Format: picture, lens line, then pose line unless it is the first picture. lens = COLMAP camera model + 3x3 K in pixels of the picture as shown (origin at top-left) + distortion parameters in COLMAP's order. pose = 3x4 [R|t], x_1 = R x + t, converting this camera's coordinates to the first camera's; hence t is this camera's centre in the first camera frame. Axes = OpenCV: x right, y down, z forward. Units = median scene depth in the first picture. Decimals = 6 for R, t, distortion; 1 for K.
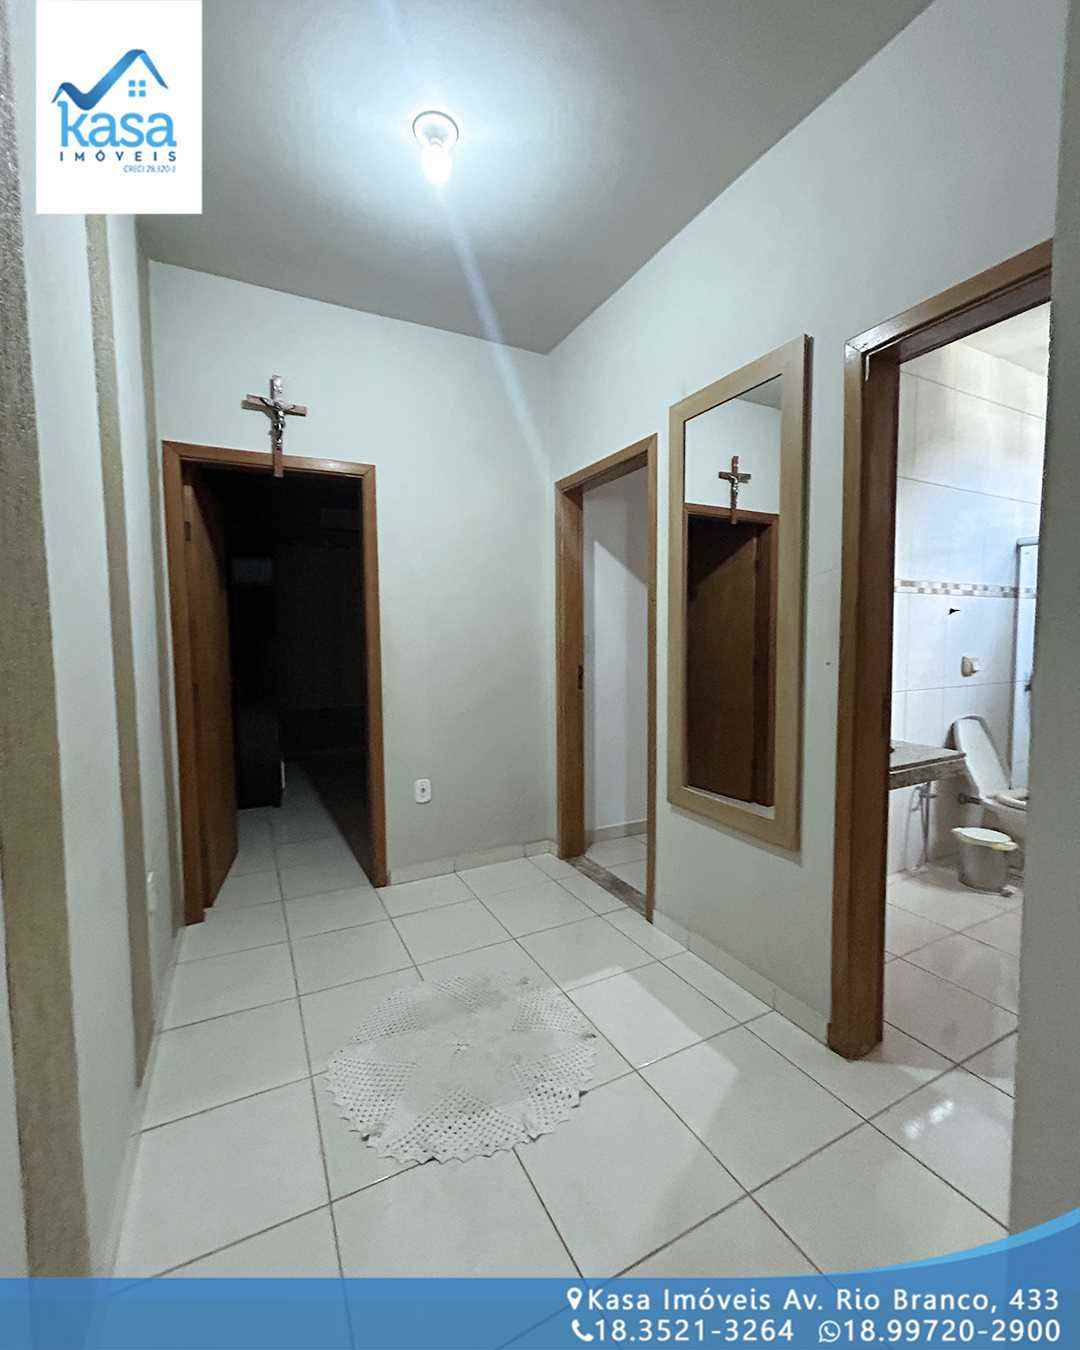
lens RADIAL K [[583.3, 0, 569.9], [0, 583.3, 672.6], [0, 0, 1]] dist [-0.002332, 0.001456]
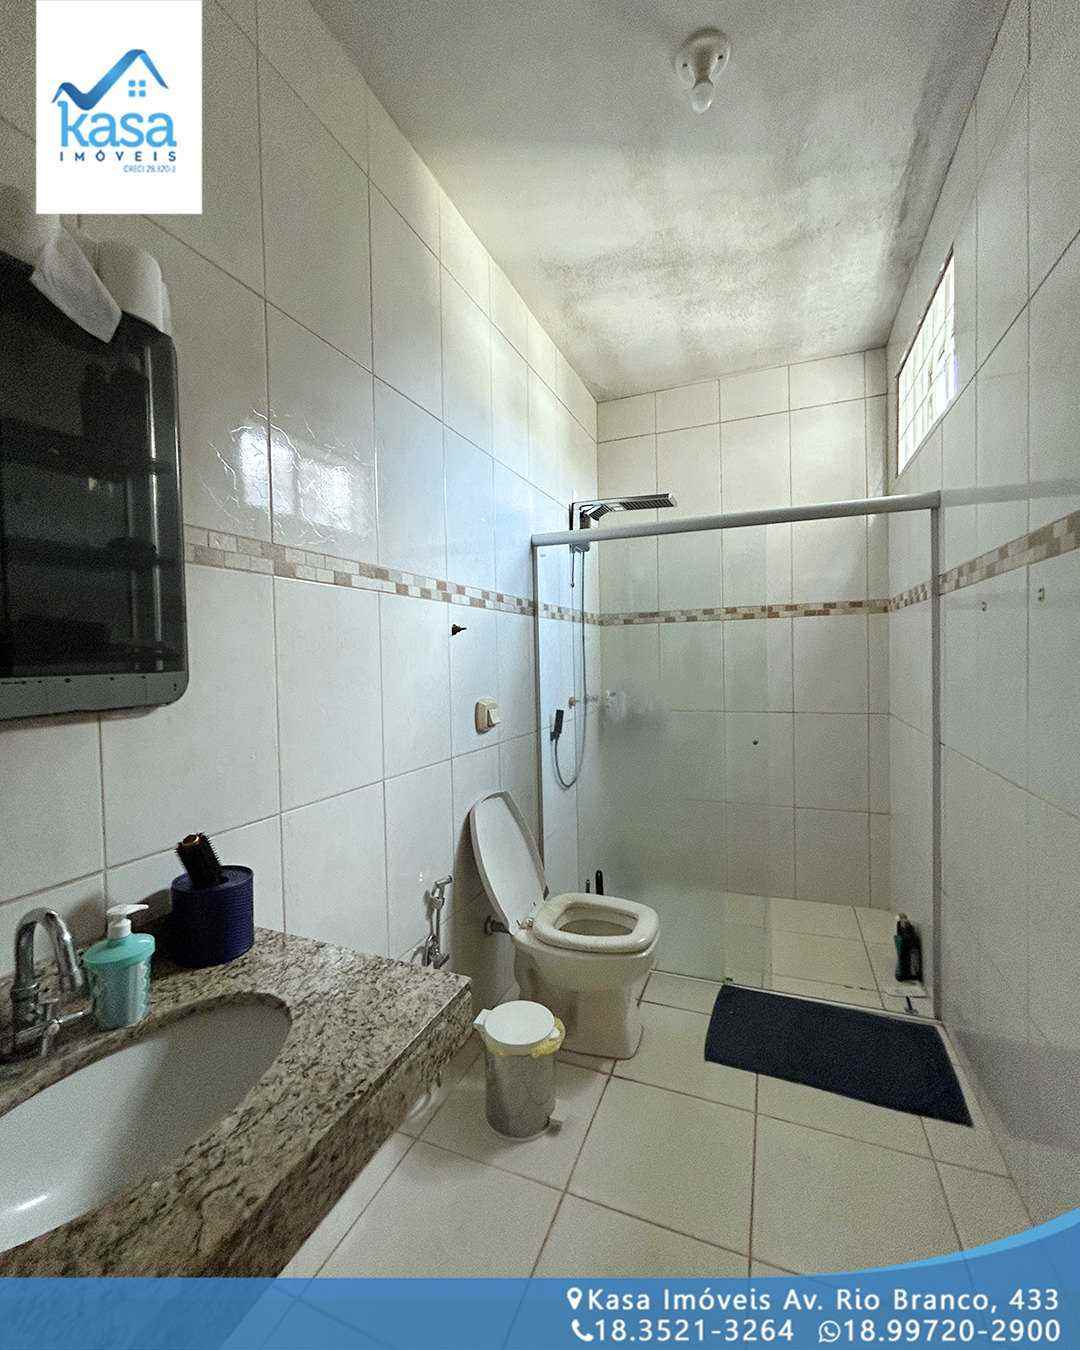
lens RADIAL K [[583.3, 0, 539.6], [0, 583.3, 674.0], [0, 0, 1]] dist [-0.002332, 0.001456]
pose [[0.775394, -0.025412, 0.630966, 0.335087], [0.054488, 0.998156, -0.026759, -0.038686], [-0.629123, 0.055129, 0.775349, 0.472368]]
